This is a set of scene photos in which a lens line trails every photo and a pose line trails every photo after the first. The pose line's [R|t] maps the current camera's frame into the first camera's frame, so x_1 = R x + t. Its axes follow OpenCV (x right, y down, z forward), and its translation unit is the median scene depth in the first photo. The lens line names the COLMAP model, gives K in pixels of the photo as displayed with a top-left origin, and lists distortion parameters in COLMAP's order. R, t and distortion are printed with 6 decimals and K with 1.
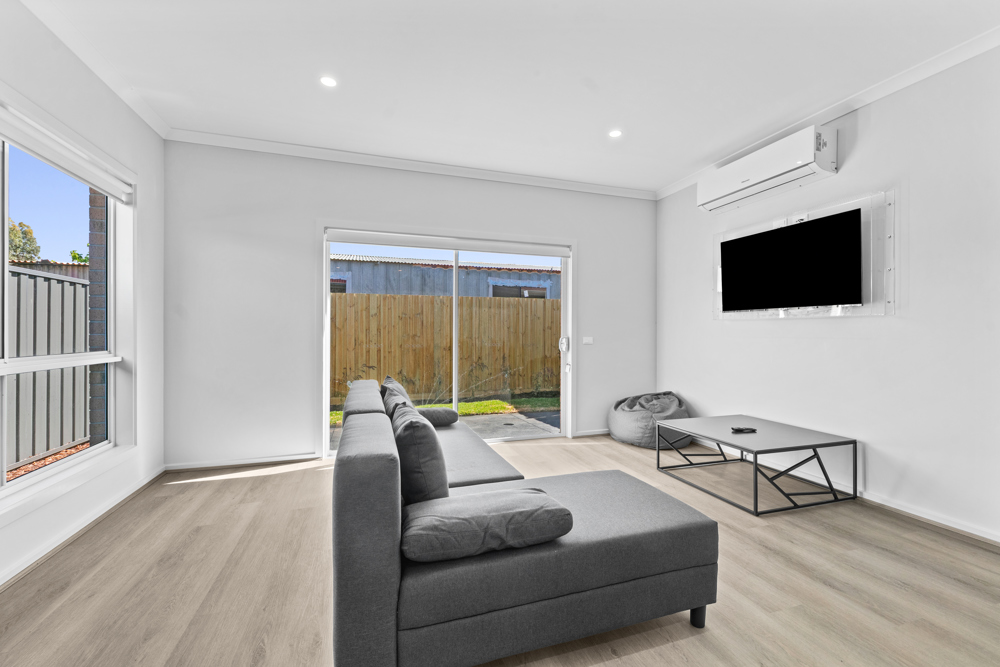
lens RADIAL K [[409.6, 0, 500.0], [0, 409.6, 333.5], [0, 0, 1]] dist [0.000728, 0.000054]
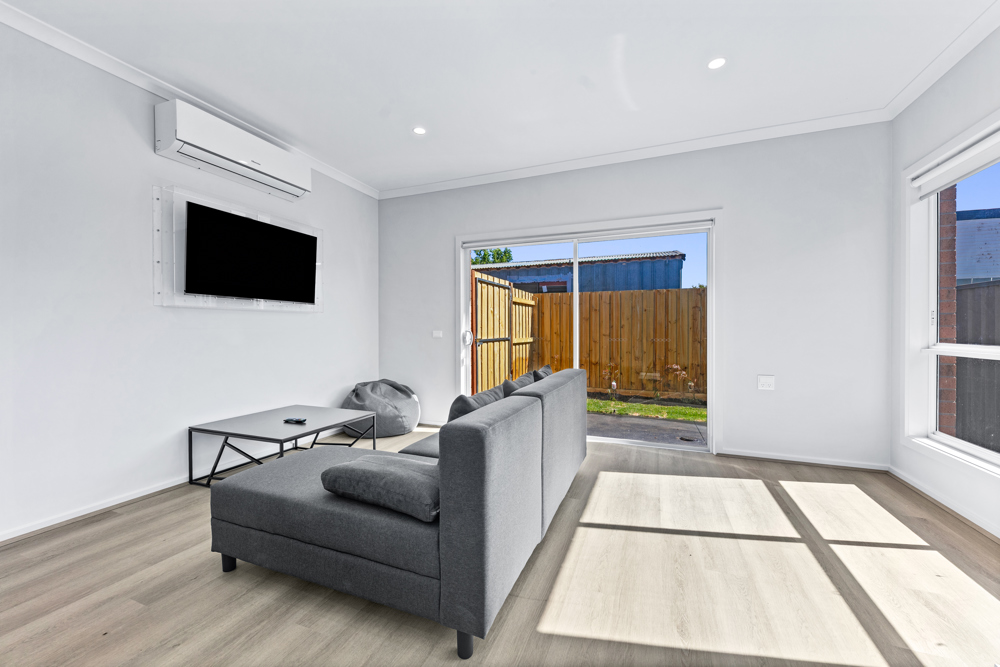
lens RADIAL K [[396.0, 0, 500.0], [0, 396.0, 333.5], [0, 0, 1]] dist [0.080468, -0.000010]
pose [[0.761120, 0.007463, -0.648568, 0.605783], [-0.000995, 0.999946, 0.010338, 0.001000], [0.648610, -0.007224, 0.761087, 0.197064]]
